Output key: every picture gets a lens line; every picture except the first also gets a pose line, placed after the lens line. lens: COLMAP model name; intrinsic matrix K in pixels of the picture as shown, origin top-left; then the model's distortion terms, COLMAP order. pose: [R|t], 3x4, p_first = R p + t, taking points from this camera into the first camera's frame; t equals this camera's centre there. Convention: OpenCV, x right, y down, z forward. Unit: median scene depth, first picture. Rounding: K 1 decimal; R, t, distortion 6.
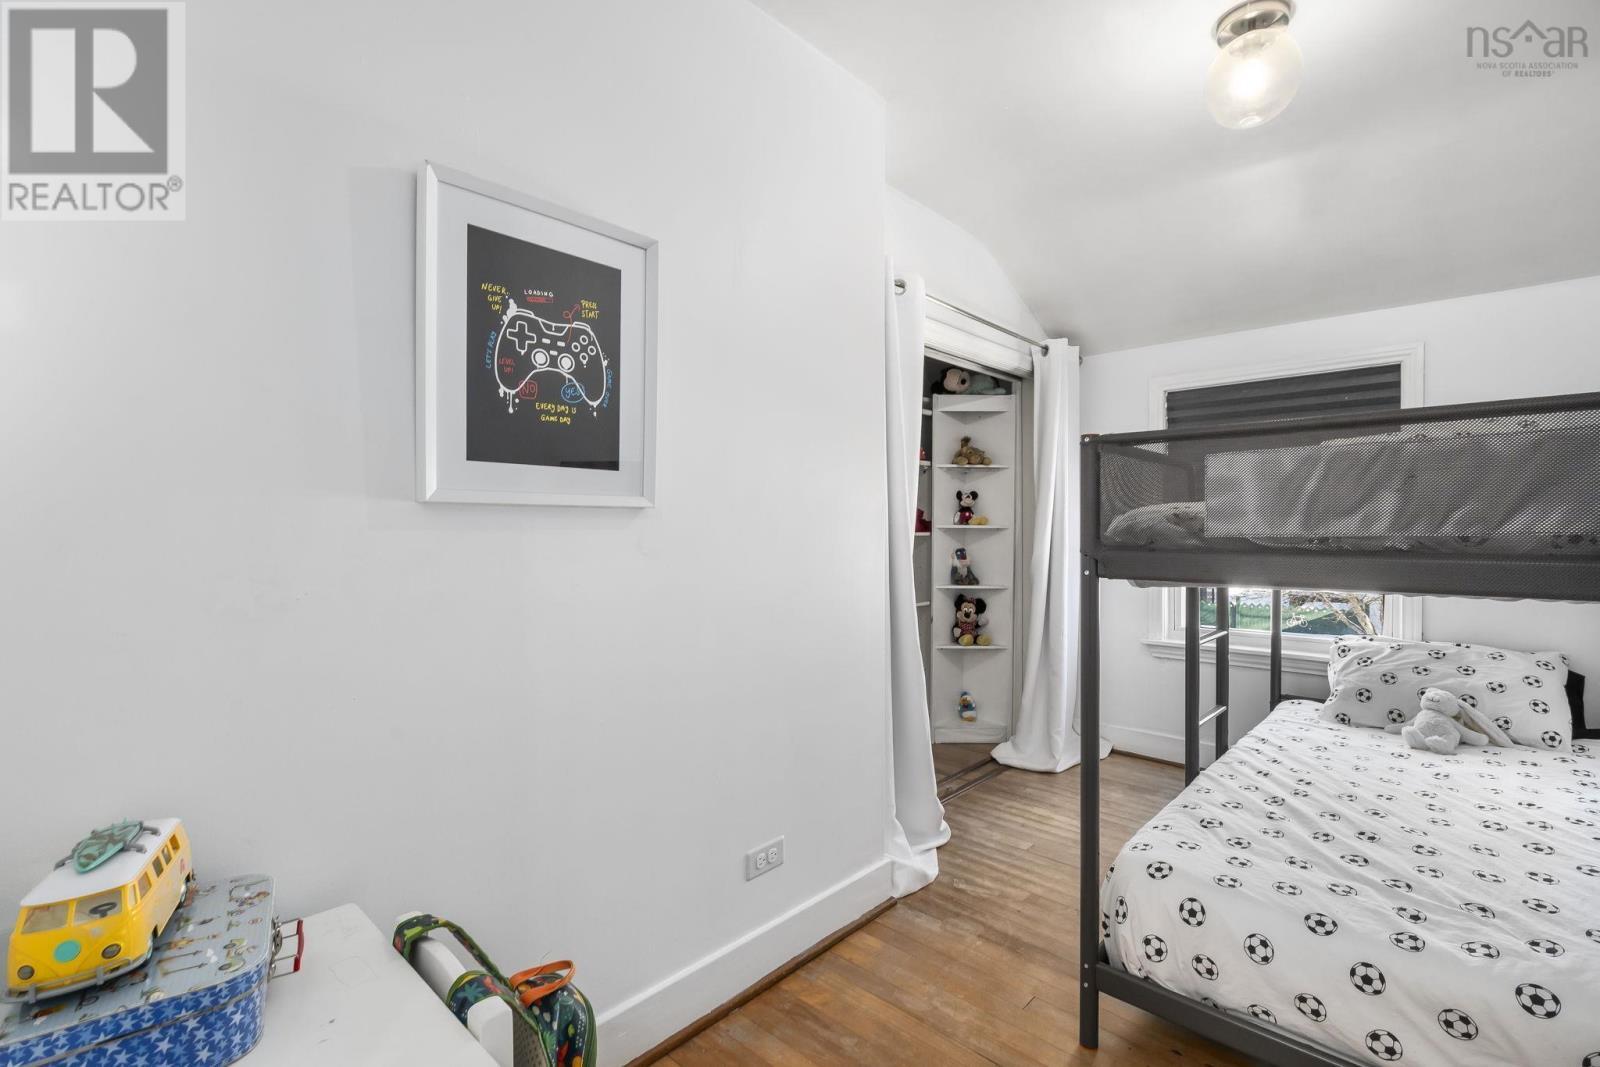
lens RADIAL K [[705.1, 0, 815.1], [0, 705.1, 530.2], [0, 0, 1]] dist [0.009173, -0.009207]
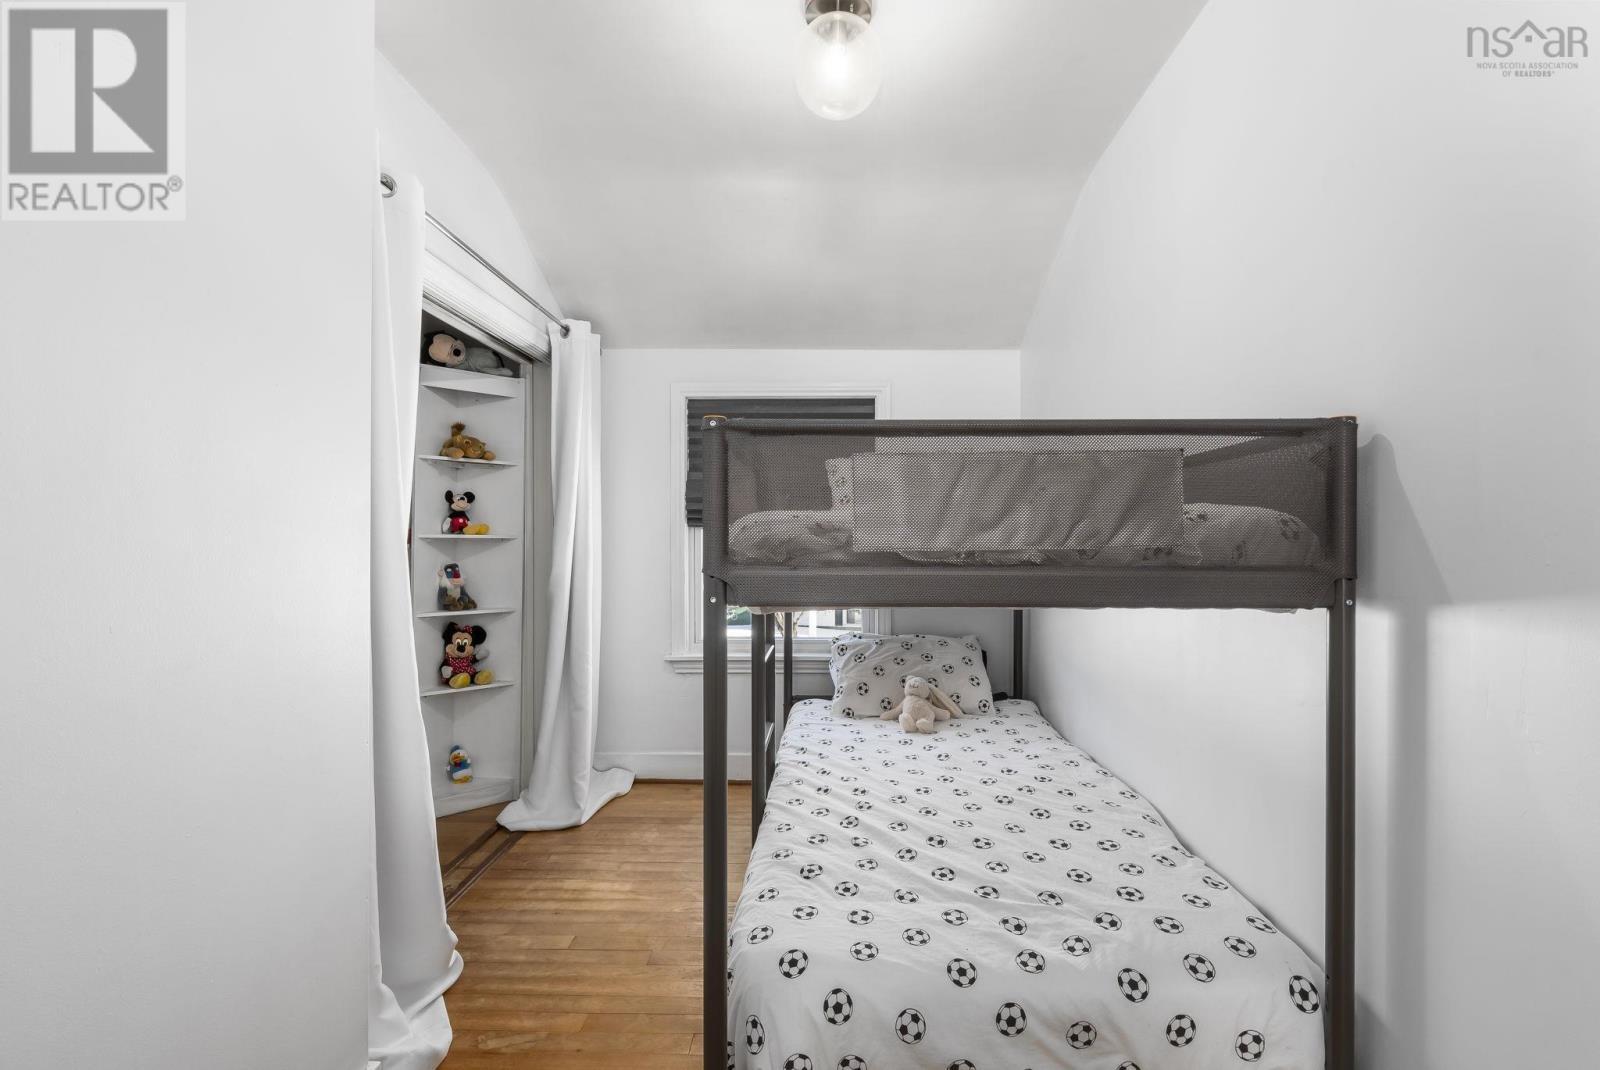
lens RADIAL K [[705.1, 0, 815.1], [0, 705.1, 531.7], [0, 0, 1]] dist [0.009173, -0.009207]
pose [[0.748183, 0.006417, 0.663462, -0.020549], [0.000512, 0.999947, -0.010248, -0.002968], [-0.663493, 0.008007, 0.748140, 0.224023]]
